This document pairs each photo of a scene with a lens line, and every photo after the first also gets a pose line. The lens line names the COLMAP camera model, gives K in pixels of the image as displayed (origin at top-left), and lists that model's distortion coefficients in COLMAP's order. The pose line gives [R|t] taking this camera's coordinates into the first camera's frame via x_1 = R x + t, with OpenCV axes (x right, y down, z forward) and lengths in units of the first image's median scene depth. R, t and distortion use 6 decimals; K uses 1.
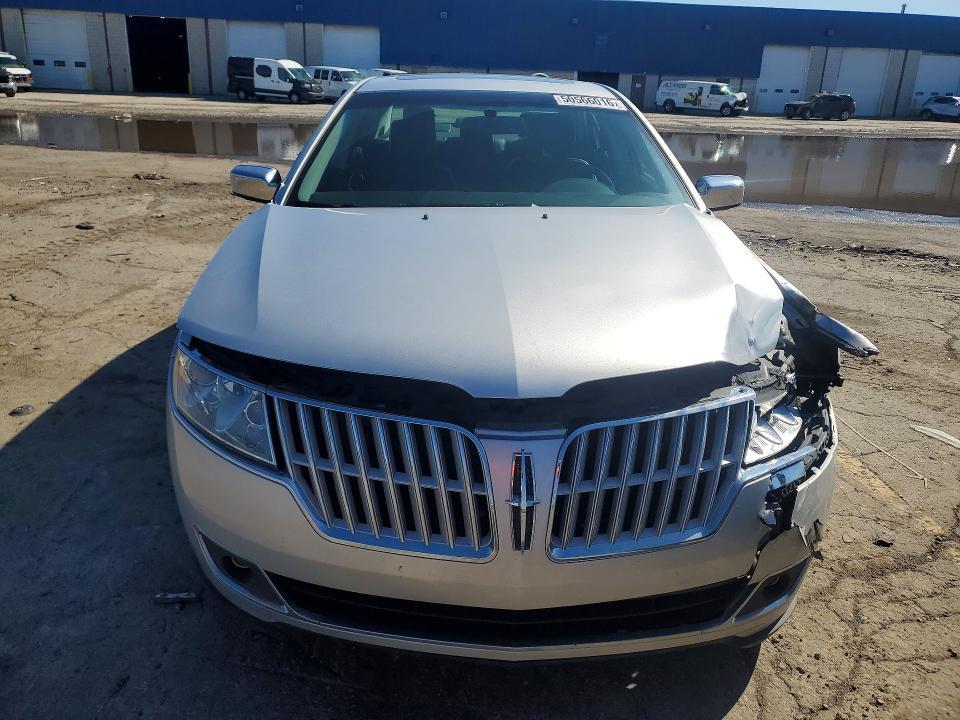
lens RADIAL K [[763.8, 0, 483.6], [0, 763.8, 350.5], [0, 0, 1]] dist [0.013408, 0.022007]
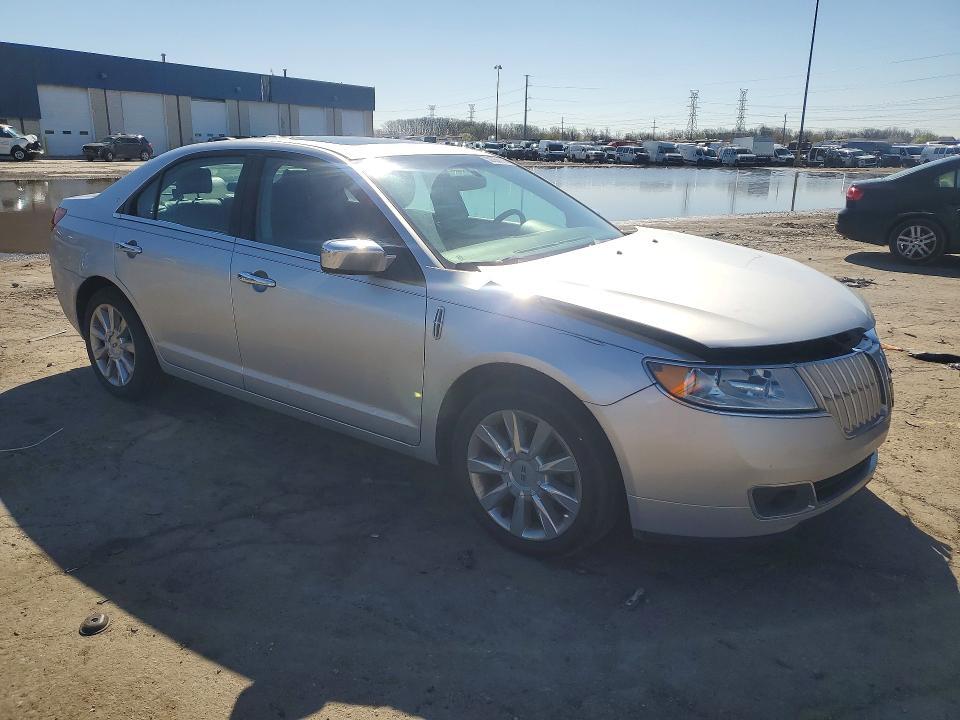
lens RADIAL K [[763.8, 0, 486.6], [0, 763.8, 366.0], [0, 0, 1]] dist [0.013408, 0.022007]
pose [[0.603782, -0.246483, 0.758085, -0.103315], [0.267440, 0.958512, 0.098644, -0.014436], [-0.750948, 0.143183, 0.644652, 0.029902]]
